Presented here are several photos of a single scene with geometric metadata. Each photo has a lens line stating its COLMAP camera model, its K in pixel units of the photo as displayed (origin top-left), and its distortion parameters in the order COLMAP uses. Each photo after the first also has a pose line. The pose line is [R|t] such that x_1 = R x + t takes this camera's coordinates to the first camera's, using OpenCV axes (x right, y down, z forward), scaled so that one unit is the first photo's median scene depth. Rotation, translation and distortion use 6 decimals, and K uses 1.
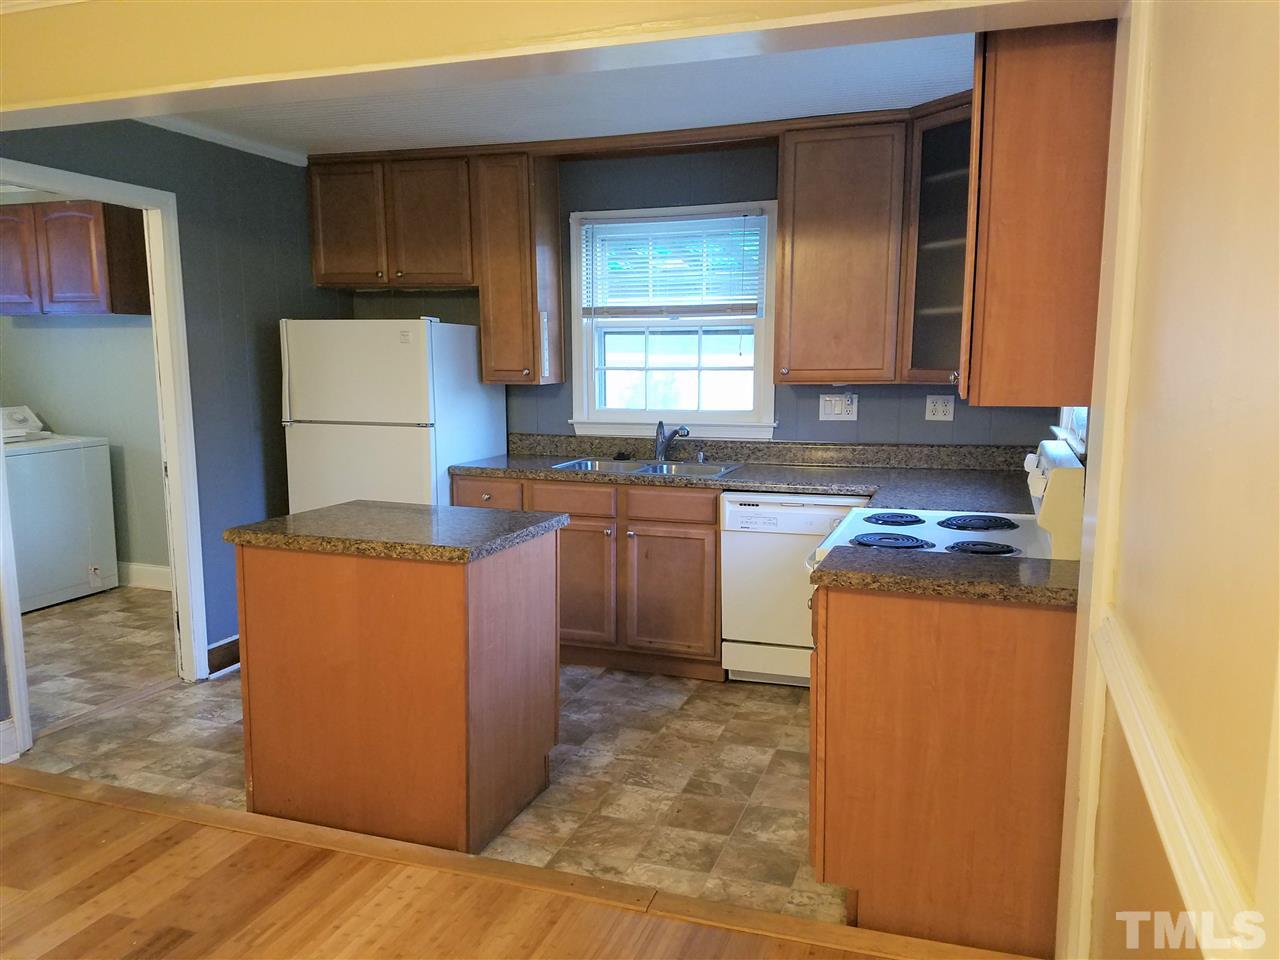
lens RADIAL K [[962.4, 0, 640.4], [0, 962.4, 494.9], [0, 0, 1]] dist [0.213293, -0.333624]
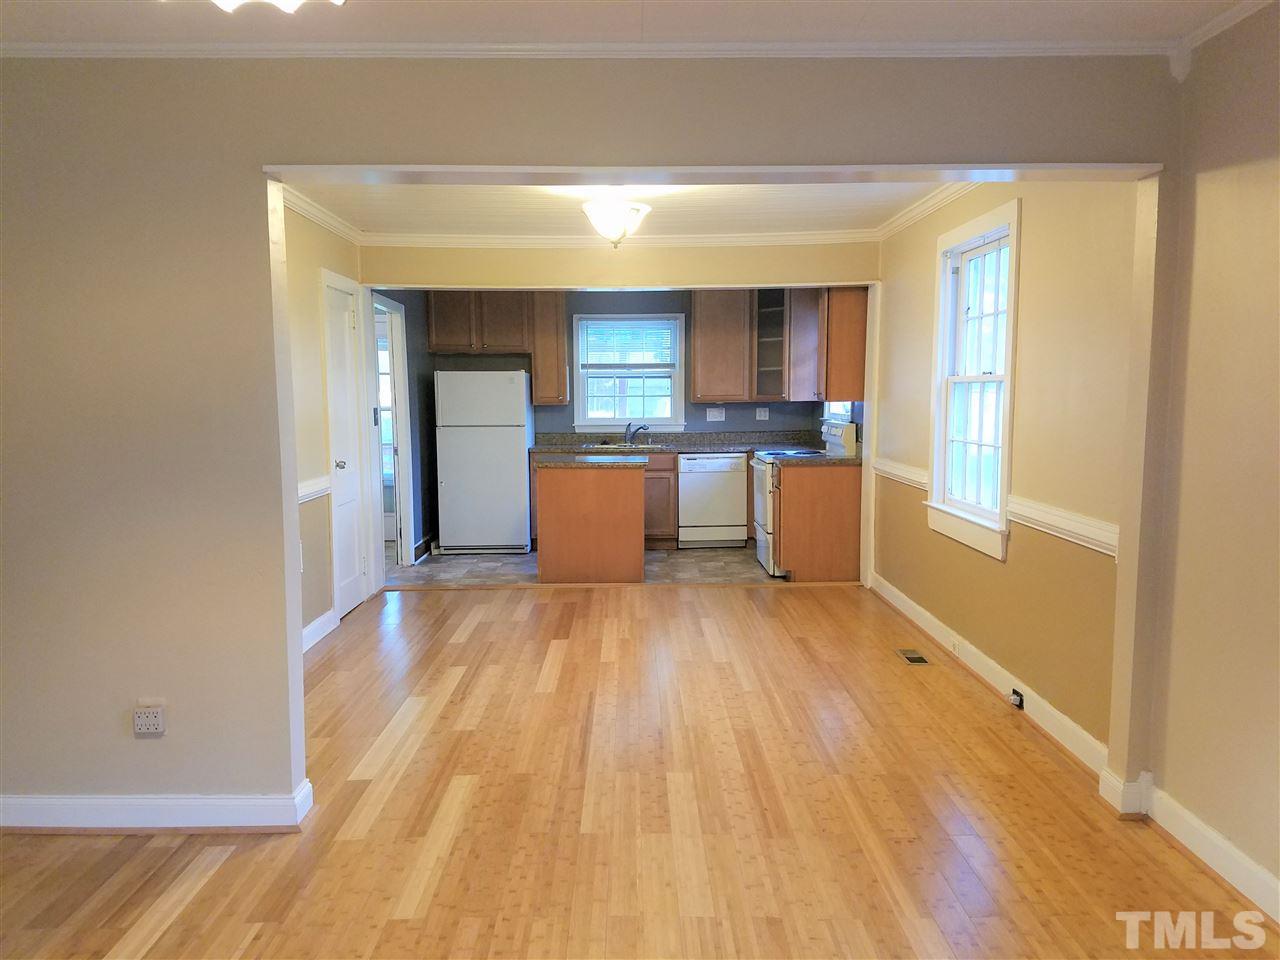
lens RADIAL K [[962.4, 0, 640.4], [0, 962.4, 494.9], [0, 0, 1]] dist [0.213293, -0.333624]
pose [[0.939952, -0.039874, 0.338970, -0.615618], [0.053686, 0.998062, -0.031464, 0.128574], [-0.337059, 0.047772, 0.940271, -0.810228]]
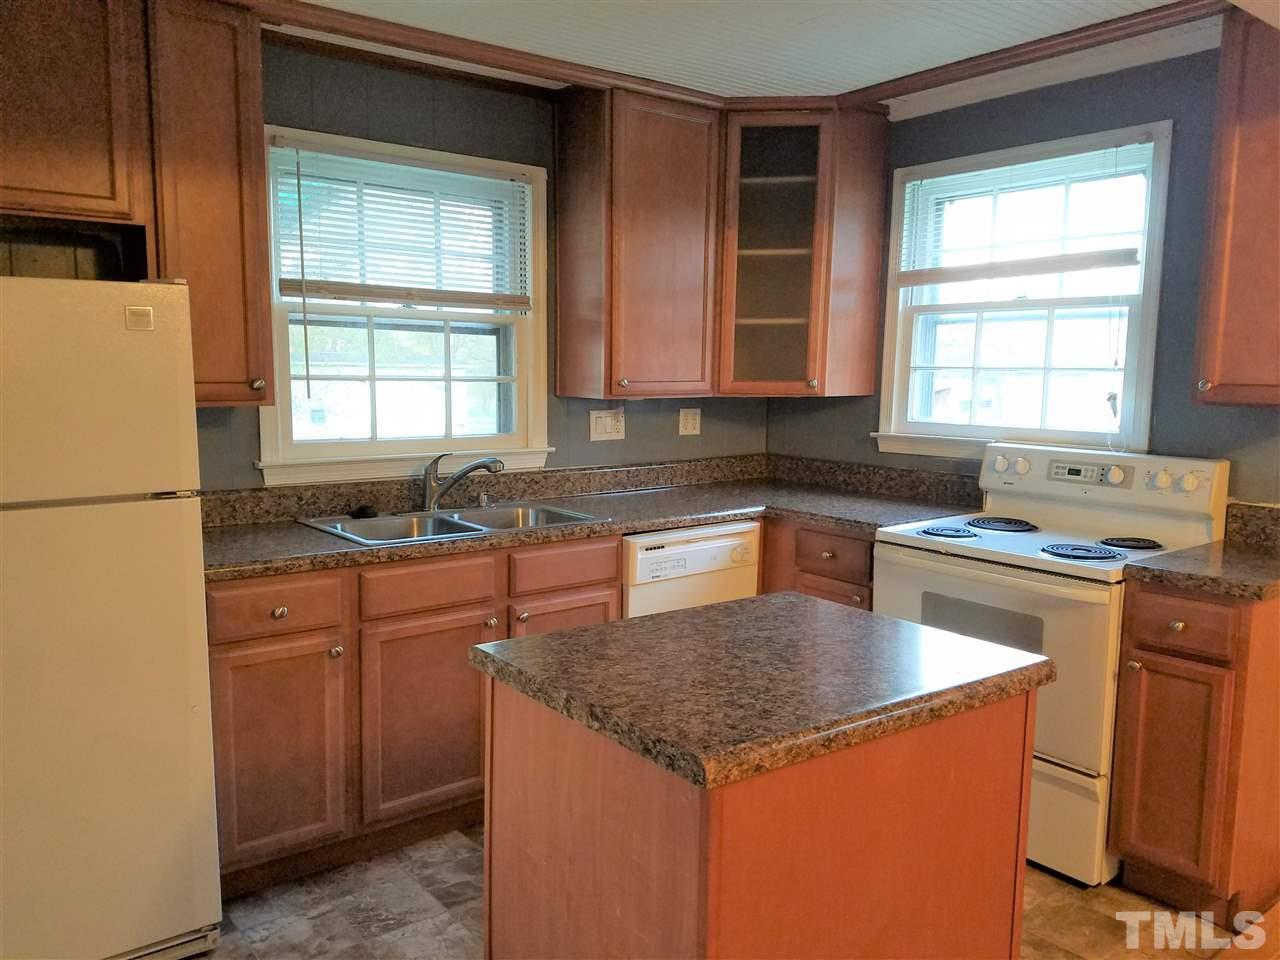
lens RADIAL K [[962.4, 0, 640.4], [0, 962.4, 494.9], [0, 0, 1]] dist [0.213293, -0.333624]
pose [[0.537493, -0.102672, 0.836994, -0.489969], [0.113424, 0.992343, 0.048891, -0.064749], [-0.835605, 0.068656, 0.545023, 0.496683]]
